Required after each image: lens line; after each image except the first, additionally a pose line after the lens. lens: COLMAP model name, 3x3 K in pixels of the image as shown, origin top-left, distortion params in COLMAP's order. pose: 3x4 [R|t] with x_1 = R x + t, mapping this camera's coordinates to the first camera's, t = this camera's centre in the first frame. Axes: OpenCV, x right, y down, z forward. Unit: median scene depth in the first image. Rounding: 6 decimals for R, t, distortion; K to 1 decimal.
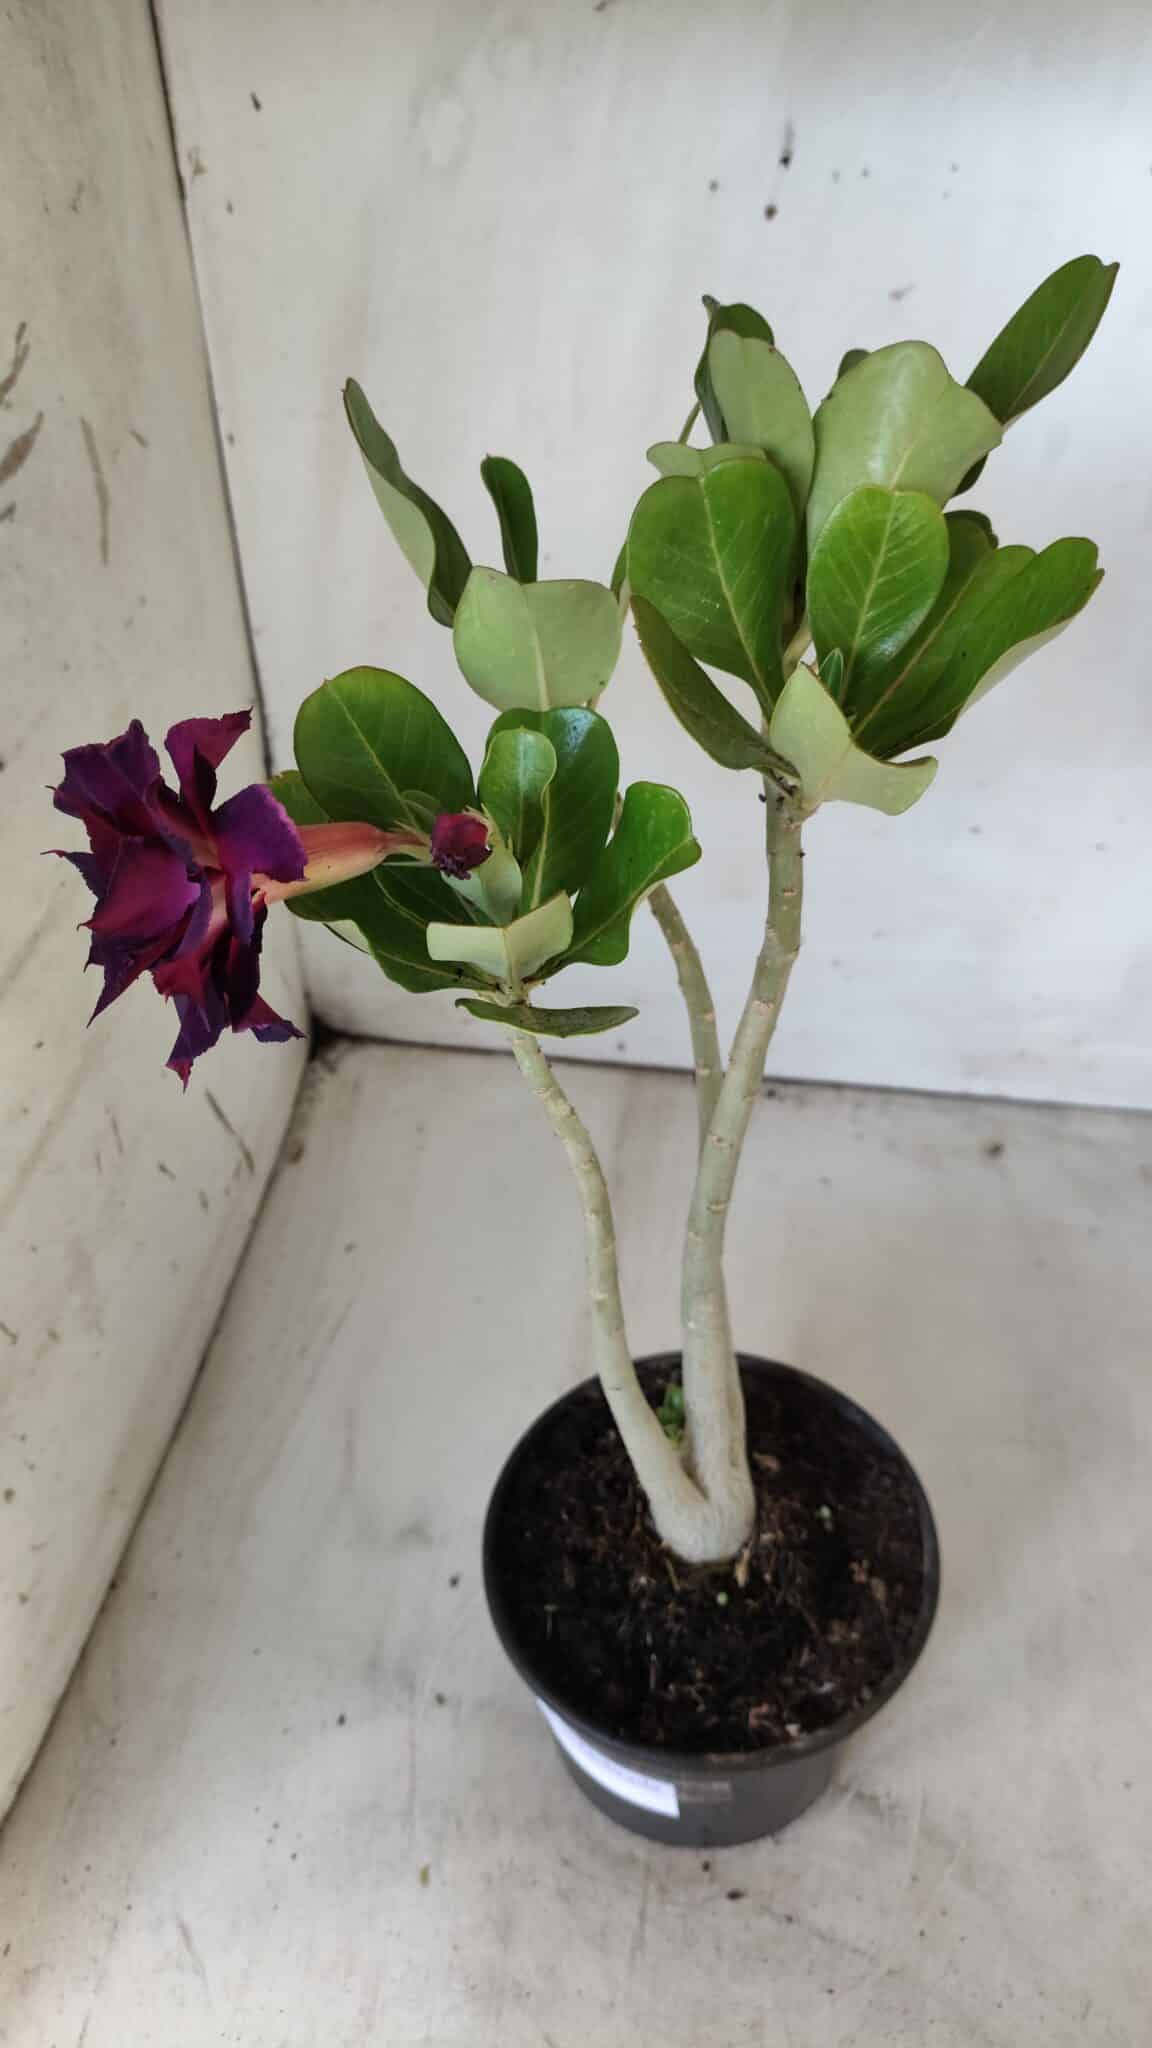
lens RADIAL K [[1529.6, 0, 589.1], [0, 1529.6, 999.5], [0, 0, 1]] dist [0.051892, -0.093044]
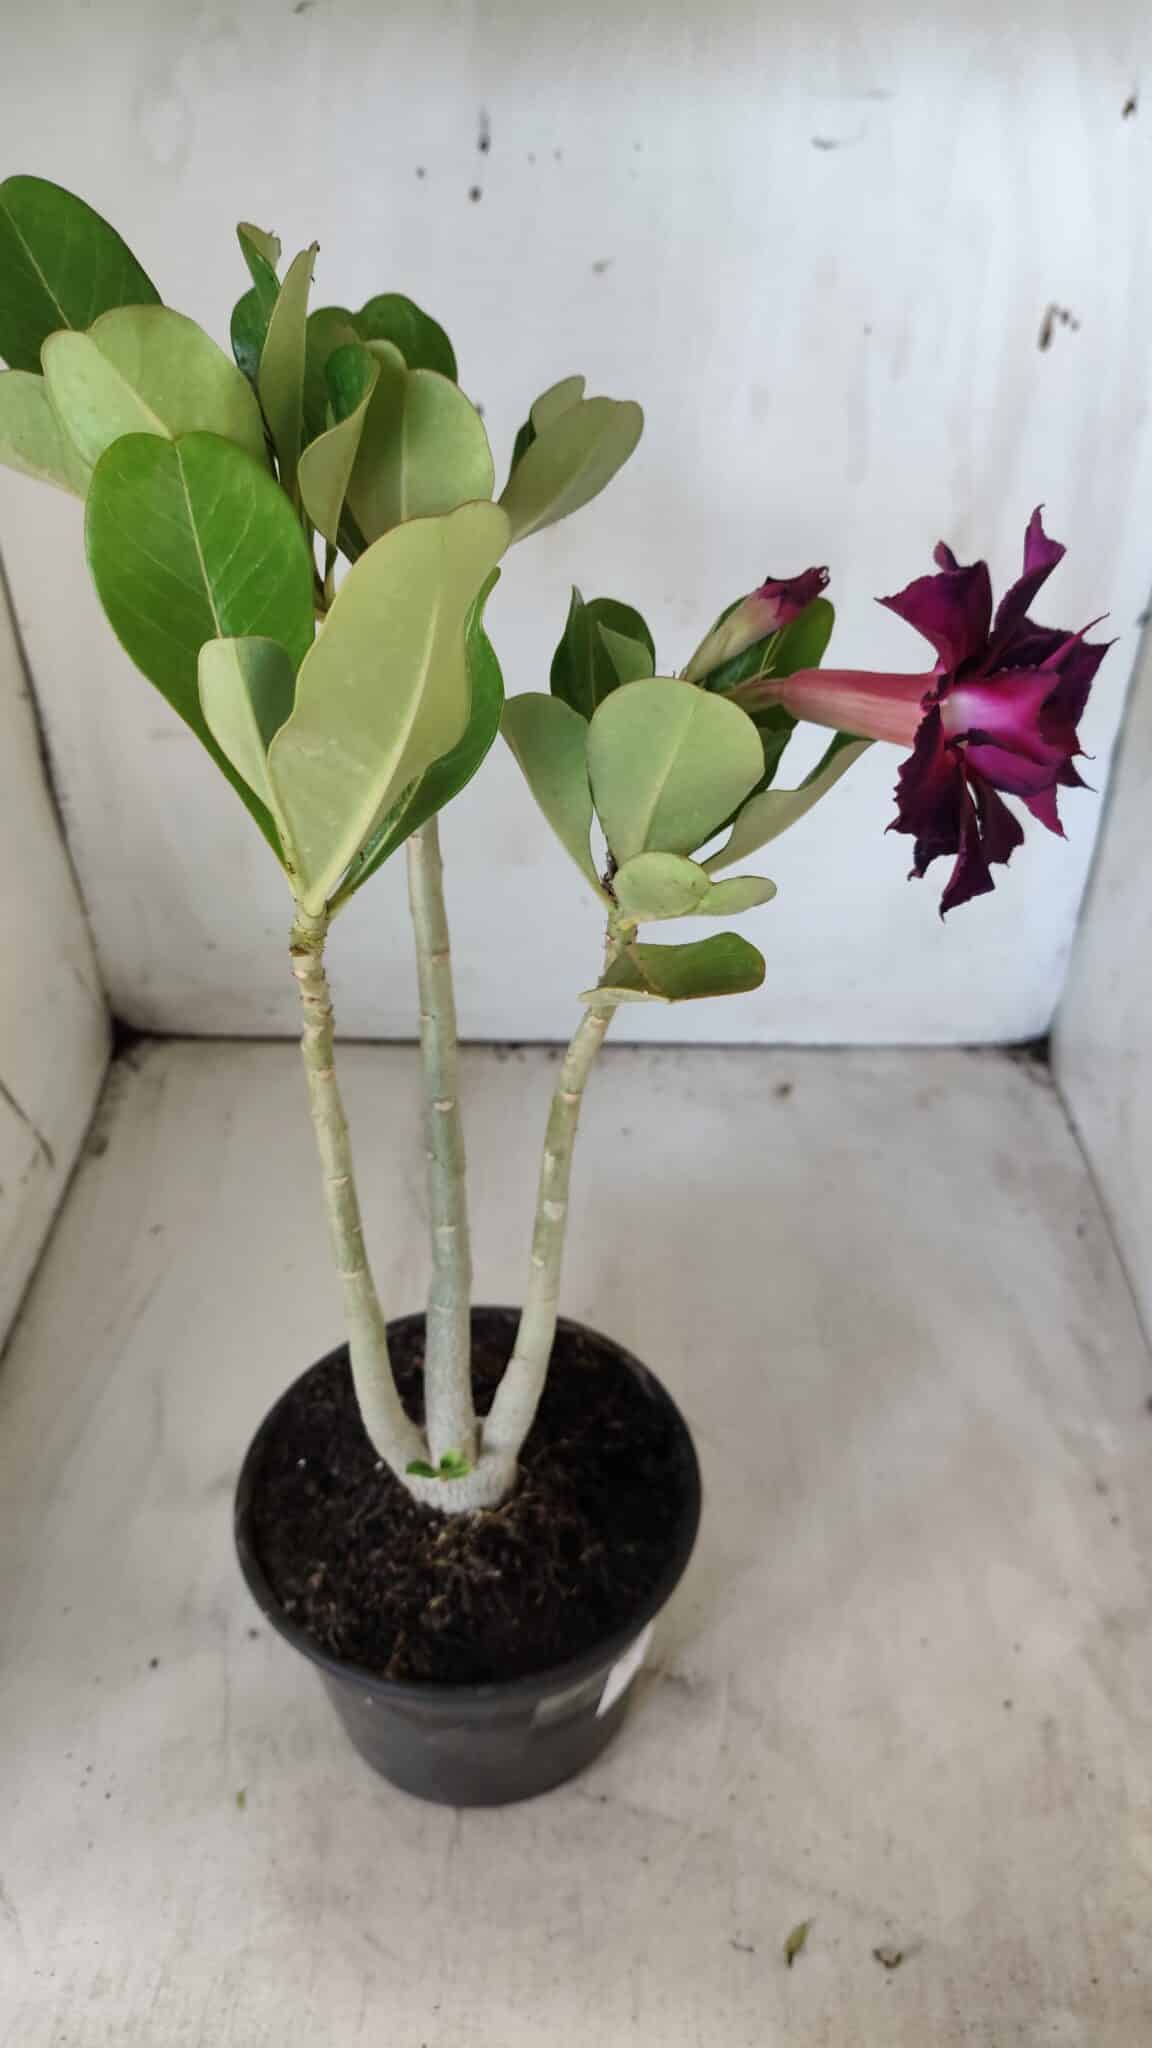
lens RADIAL K [[1529.6, 0, 596.3], [0, 1529.6, 996.5], [0, 0, 1]] dist [0.051892, -0.093044]
pose [[0.993282, -0.070466, 0.091788, 0.065081], [0.075608, 0.995685, -0.053802, 0.115144], [-0.087601, 0.060380, 0.994324, -0.046105]]
